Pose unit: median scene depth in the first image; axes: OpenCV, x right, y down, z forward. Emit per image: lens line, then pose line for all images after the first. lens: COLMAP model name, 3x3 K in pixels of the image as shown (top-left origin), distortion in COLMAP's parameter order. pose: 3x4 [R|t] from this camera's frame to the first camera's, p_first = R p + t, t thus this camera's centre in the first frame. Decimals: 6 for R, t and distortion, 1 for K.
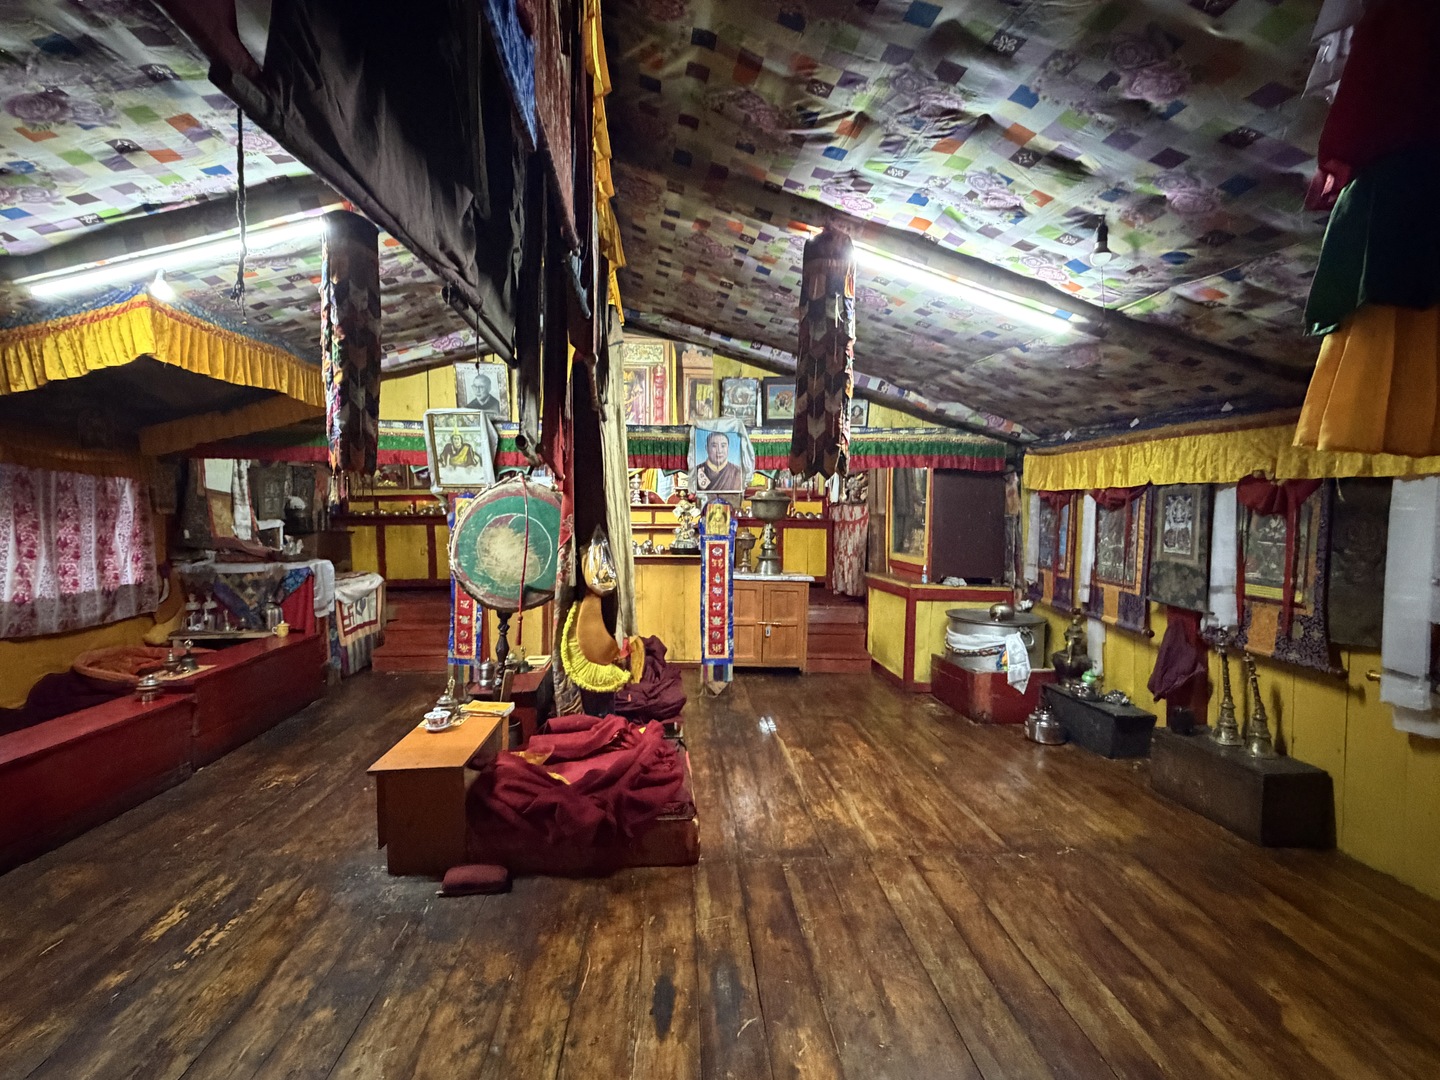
lens RADIAL K [[651.9, 0, 710.5], [0, 651.9, 541.7], [0, 0, 1]] dist [-0.004991, 0.002430]
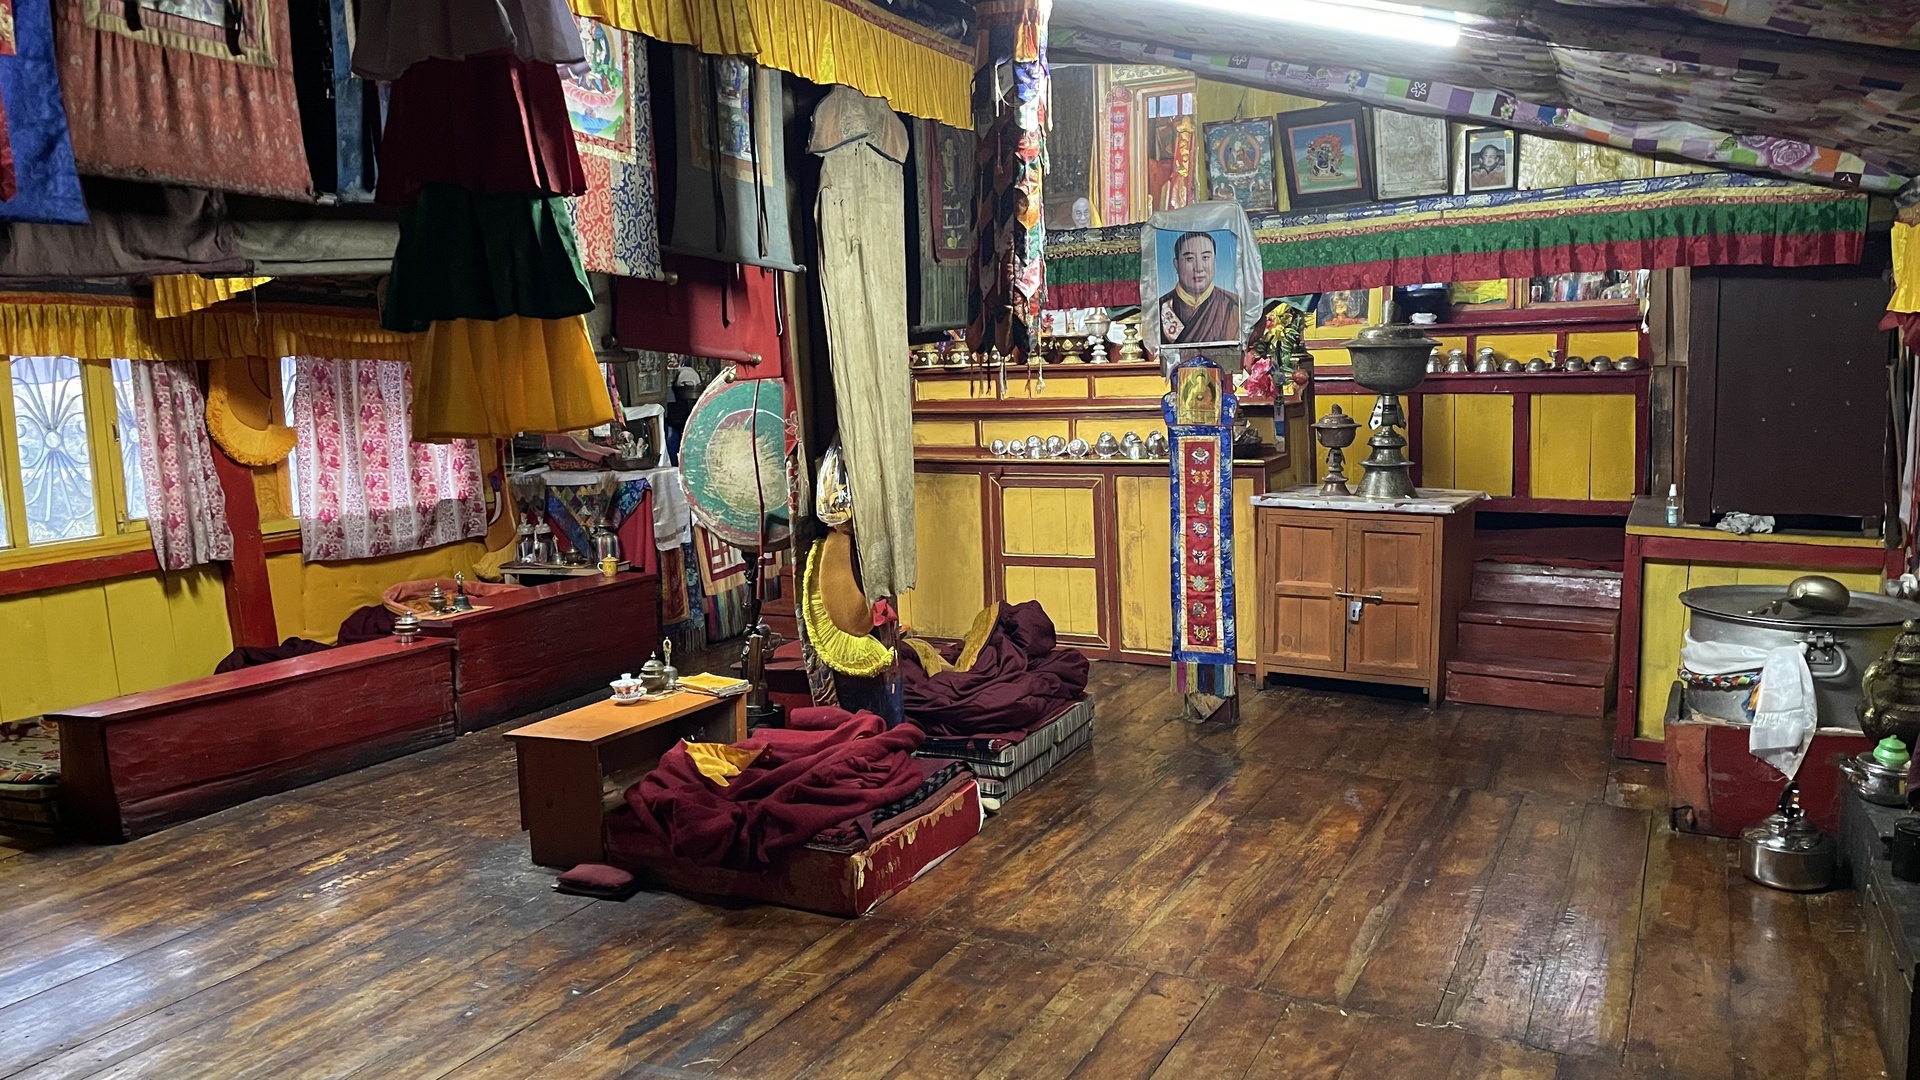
lens RADIAL K [[1428.0, 0, 952.5], [0, 1428.0, 536.2], [0, 0, 1]] dist [0.054397, -0.031777]
pose [[0.846953, 0.030983, -0.530764, 0.562189], [0.017201, 0.996181, 0.085599, -0.028411], [0.531389, -0.081629, 0.843186, -0.135145]]
